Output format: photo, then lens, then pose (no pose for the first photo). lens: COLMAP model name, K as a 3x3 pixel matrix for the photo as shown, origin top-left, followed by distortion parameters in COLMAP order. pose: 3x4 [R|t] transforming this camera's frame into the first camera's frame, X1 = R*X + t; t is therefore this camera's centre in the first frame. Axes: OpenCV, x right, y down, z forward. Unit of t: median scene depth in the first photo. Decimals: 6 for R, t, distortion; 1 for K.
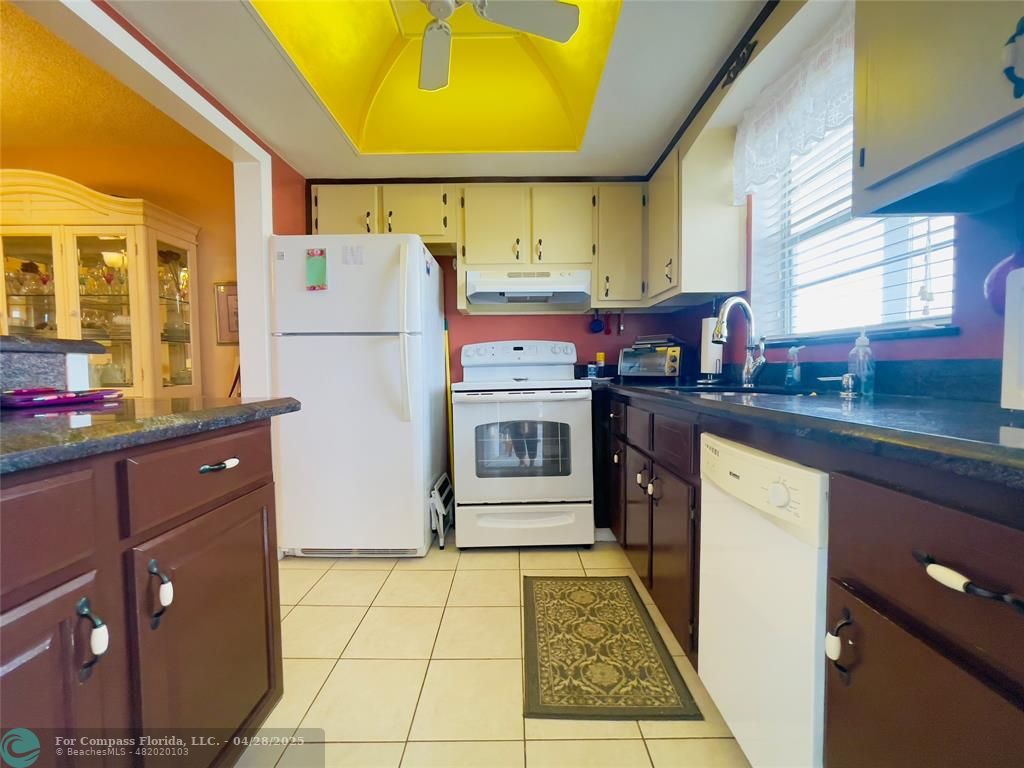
lens RADIAL K [[413.5, 0, 509.2], [0, 413.5, 378.7], [0, 0, 1]] dist [-0.005614, 0.003139]
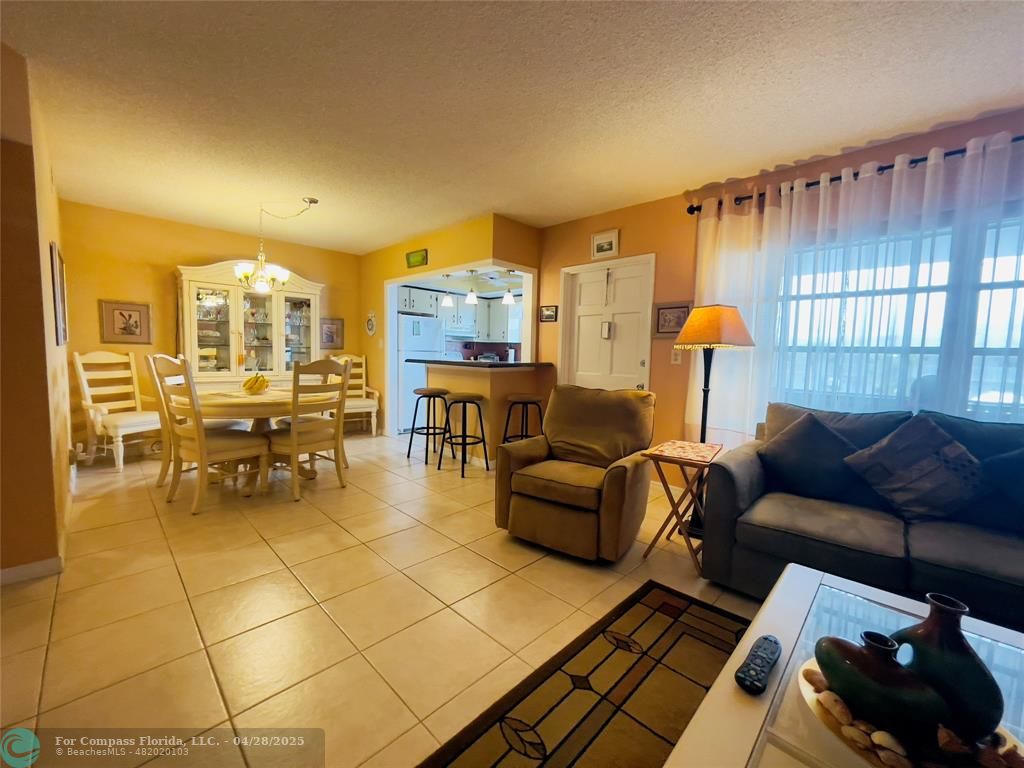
lens RADIAL K [[413.5, 0, 511.9], [0, 413.5, 386.1], [0, 0, 1]] dist [-0.005614, 0.003139]
pose [[0.706298, -0.033661, 0.707114, -1.712495], [-0.006532, 0.998516, 0.054057, -0.022579], [-0.707885, -0.042800, 0.705030, -1.255734]]
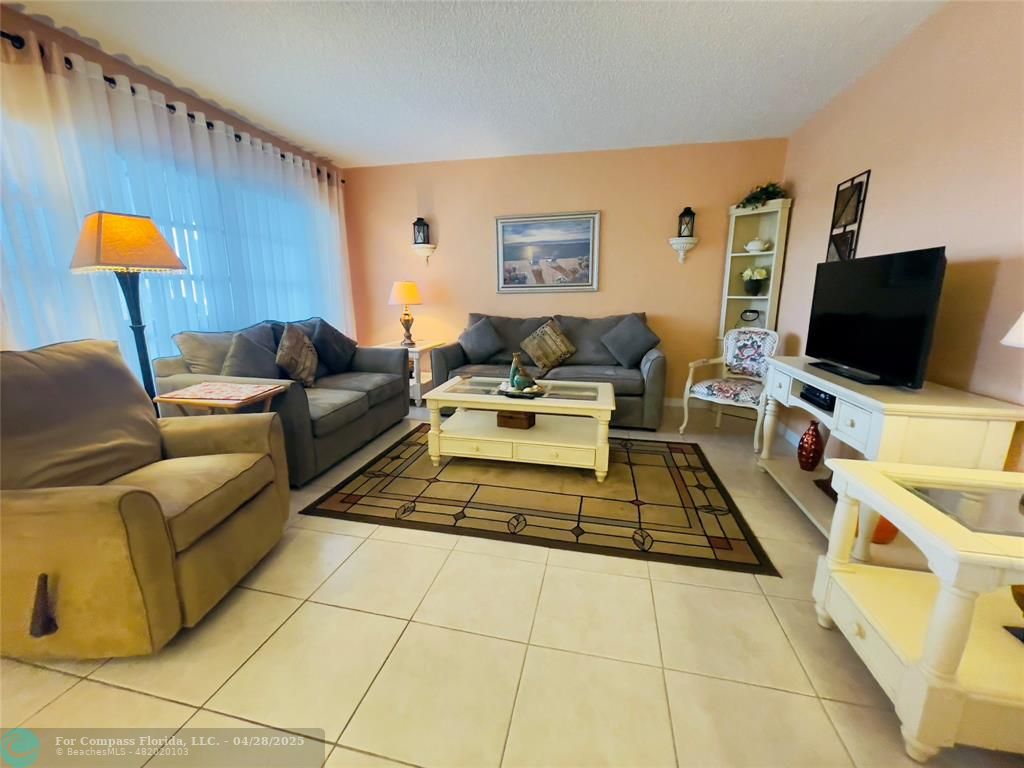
lens RADIAL K [[413.5, 0, 510.2], [0, 413.5, 382.4], [0, 0, 1]] dist [-0.005614, 0.003139]
pose [[-0.971839, -0.046064, 0.231101, -1.516526], [0.010475, 0.971294, 0.237651, -0.039507], [-0.235414, 0.233379, -0.943459, -0.156424]]
